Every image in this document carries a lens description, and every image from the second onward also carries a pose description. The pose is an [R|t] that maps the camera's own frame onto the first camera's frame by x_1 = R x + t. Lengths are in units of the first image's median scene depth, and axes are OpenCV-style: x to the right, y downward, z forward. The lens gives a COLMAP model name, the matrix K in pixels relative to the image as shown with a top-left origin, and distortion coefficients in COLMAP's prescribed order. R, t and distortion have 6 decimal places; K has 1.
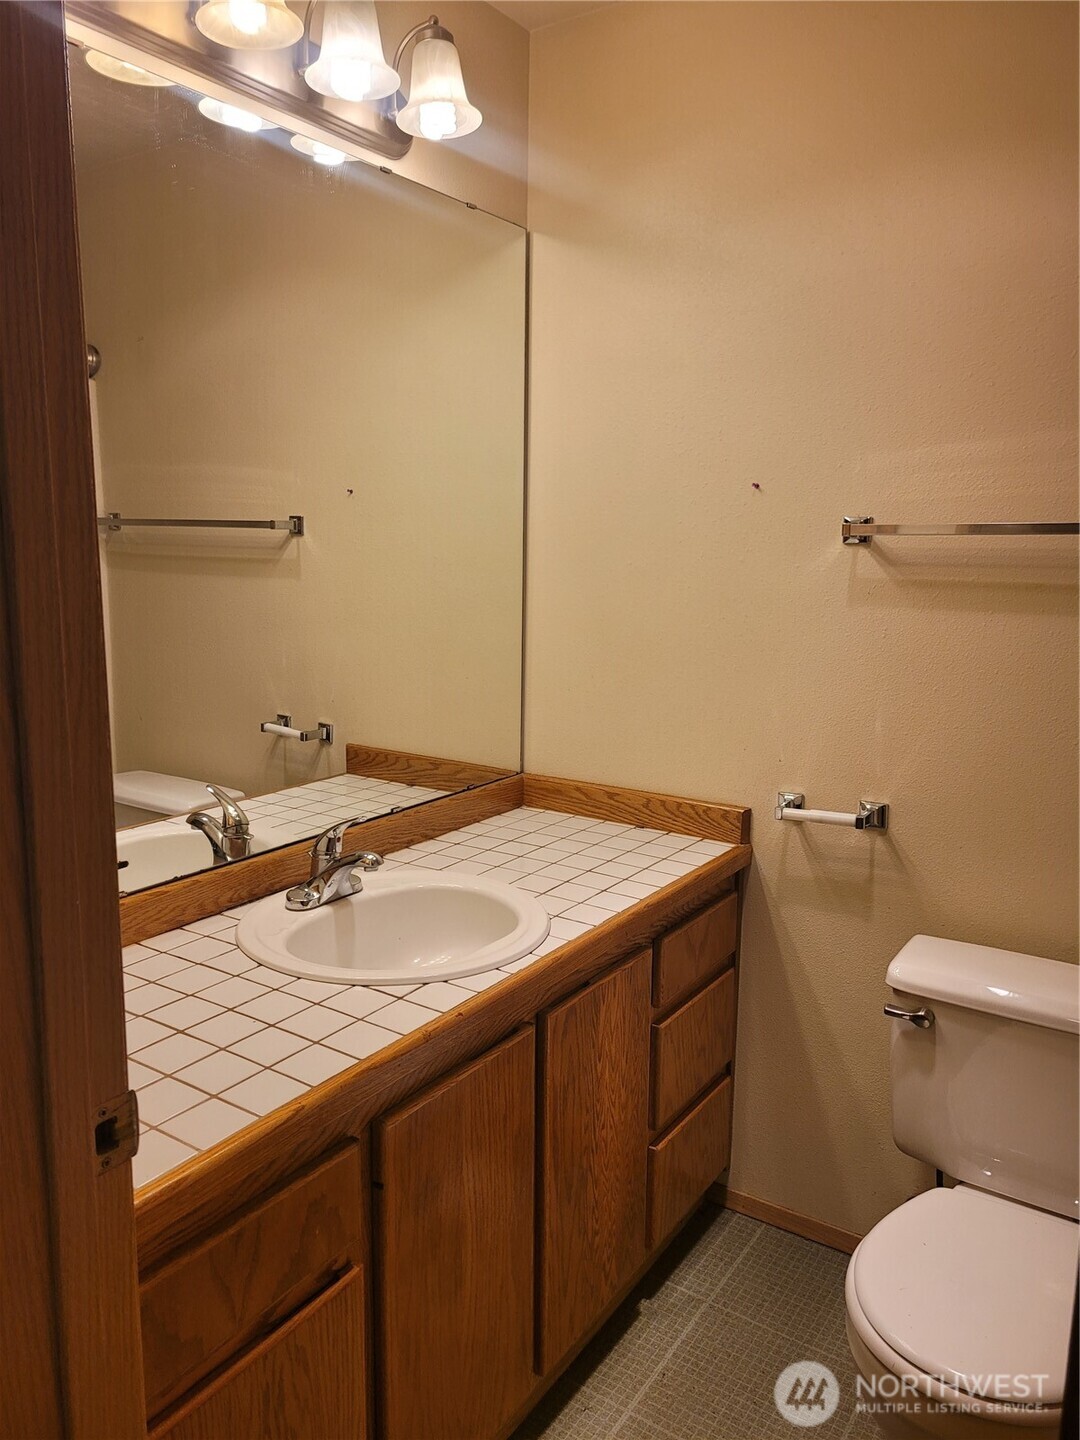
lens RADIAL K [[1075.0, 0, 536.8], [0, 1075.0, 715.9], [0, 0, 1]] dist [0.072960, -0.056607]
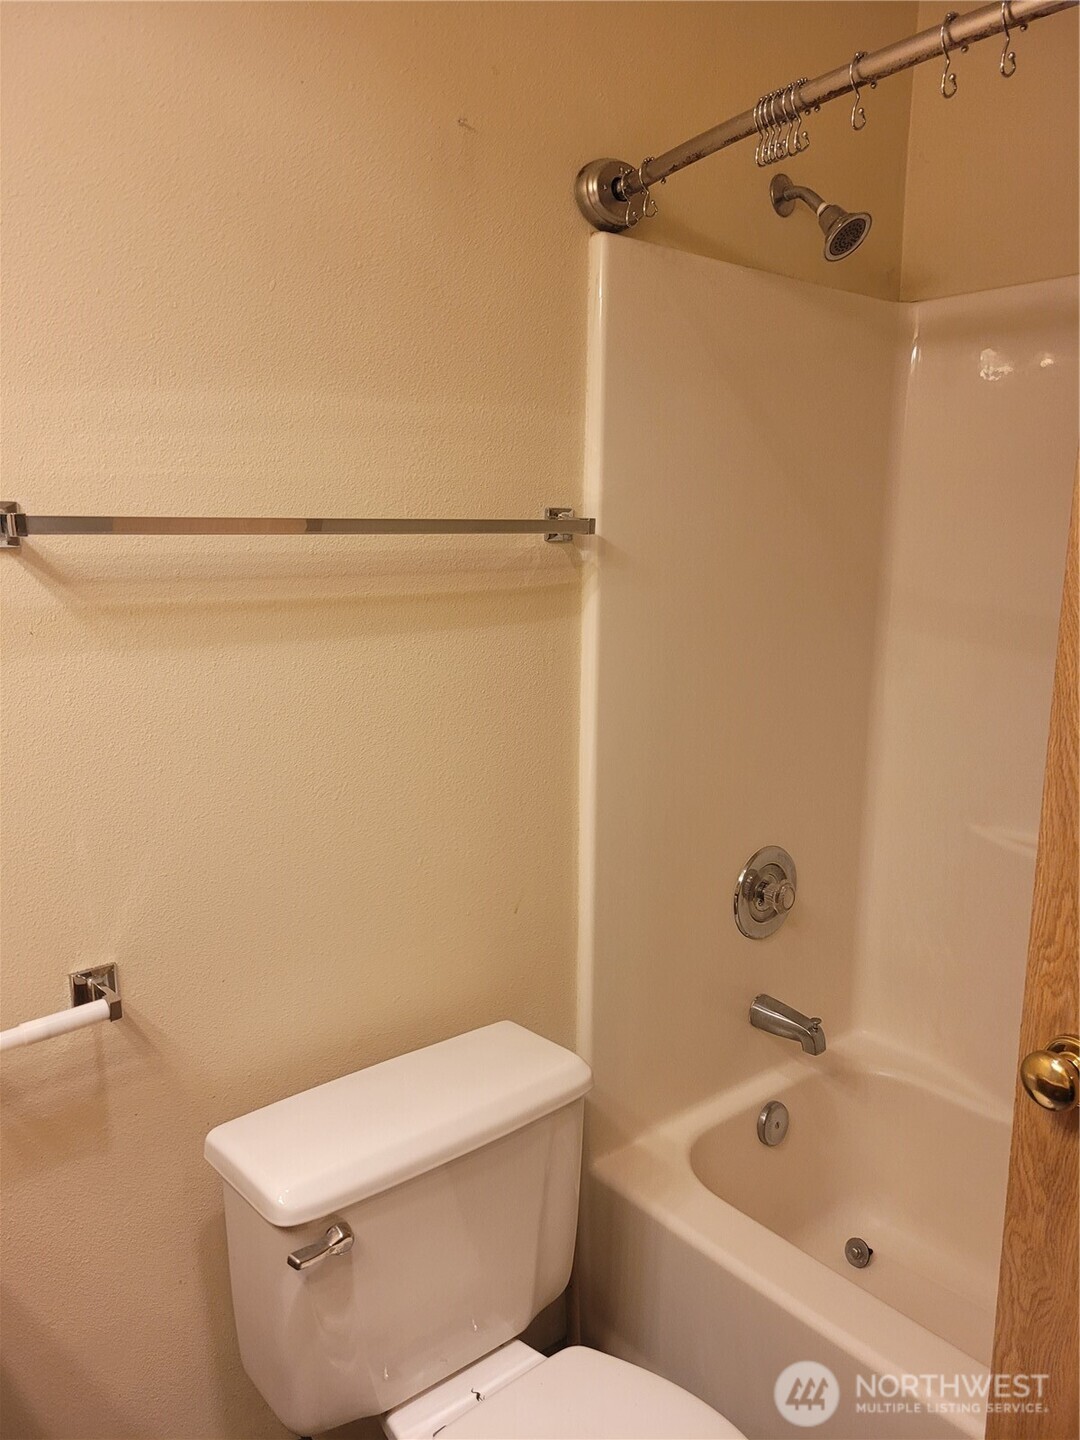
lens RADIAL K [[1075.0, 0, 537.8], [0, 1075.0, 732.9], [0, 0, 1]] dist [0.072960, -0.056607]
pose [[0.296370, -0.186927, 0.936602, -0.176260], [0.165046, 0.975930, 0.142550, -0.101611], [-0.940704, 0.112334, 0.320088, 0.571588]]
